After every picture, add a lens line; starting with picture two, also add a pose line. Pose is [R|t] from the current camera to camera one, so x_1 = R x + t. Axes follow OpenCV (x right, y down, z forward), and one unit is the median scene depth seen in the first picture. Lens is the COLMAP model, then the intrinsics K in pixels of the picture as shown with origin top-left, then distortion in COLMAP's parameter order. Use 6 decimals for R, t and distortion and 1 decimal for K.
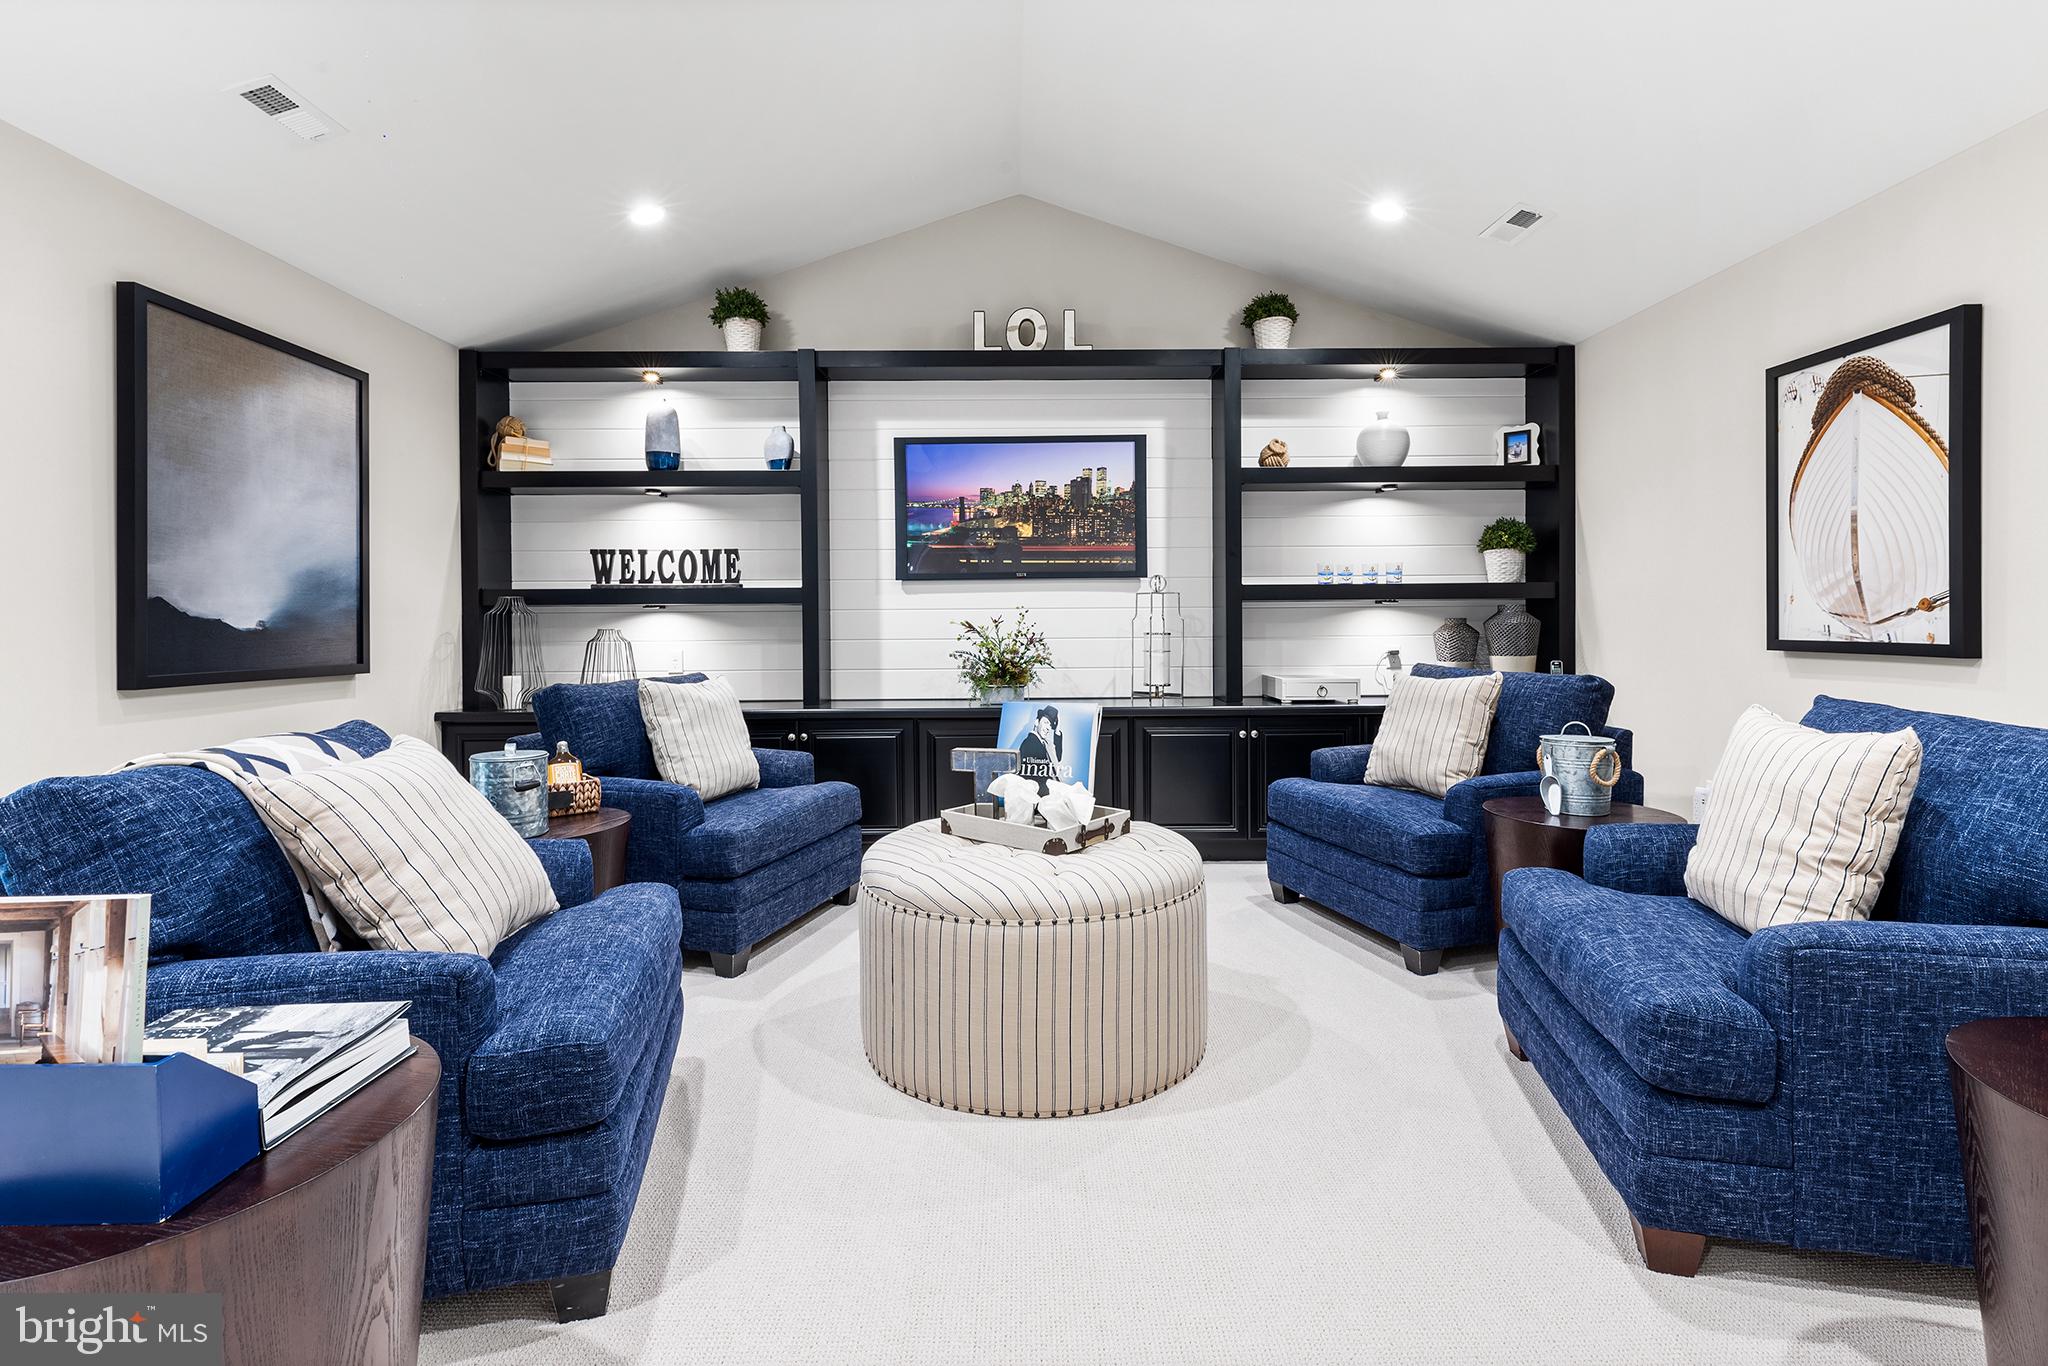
lens RADIAL K [[938.7, 0, 1022.6], [0, 938.7, 633.7], [0, 0, 1]] dist [0.001908, -0.000114]
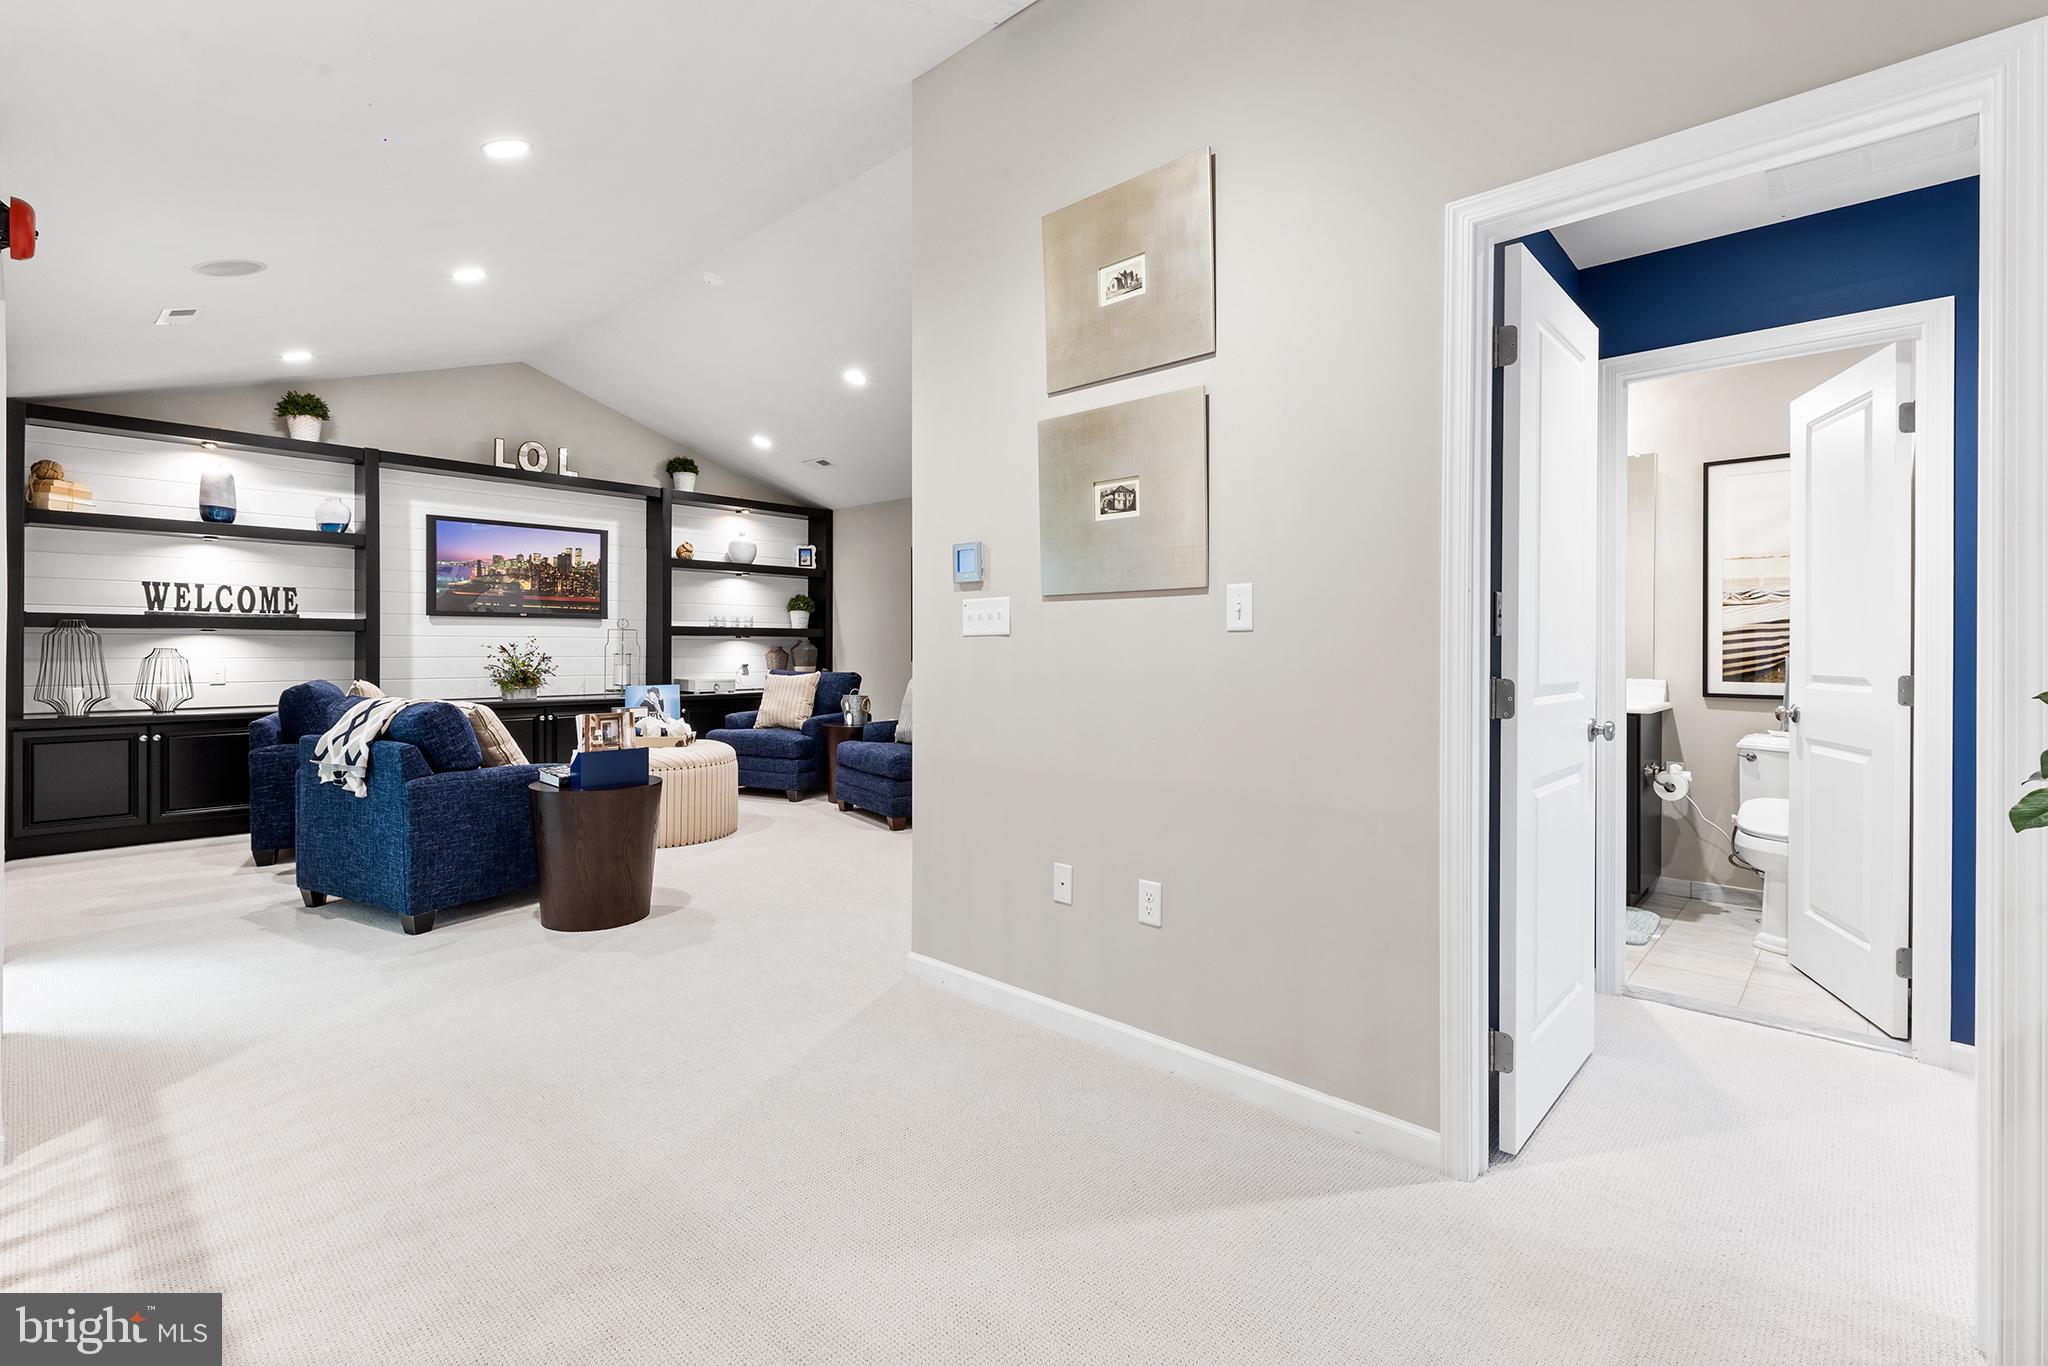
lens RADIAL K [[930.9, 0, 1025.0], [0, 930.9, 674.8], [0, 0, 1]] dist [0.001844, -0.000030]
pose [[0.686923, -0.011044, 0.726646, -0.550254], [-0.002686, 0.999839, 0.017736, 0.005317], [-0.726725, -0.014135, 0.686783, -0.632392]]
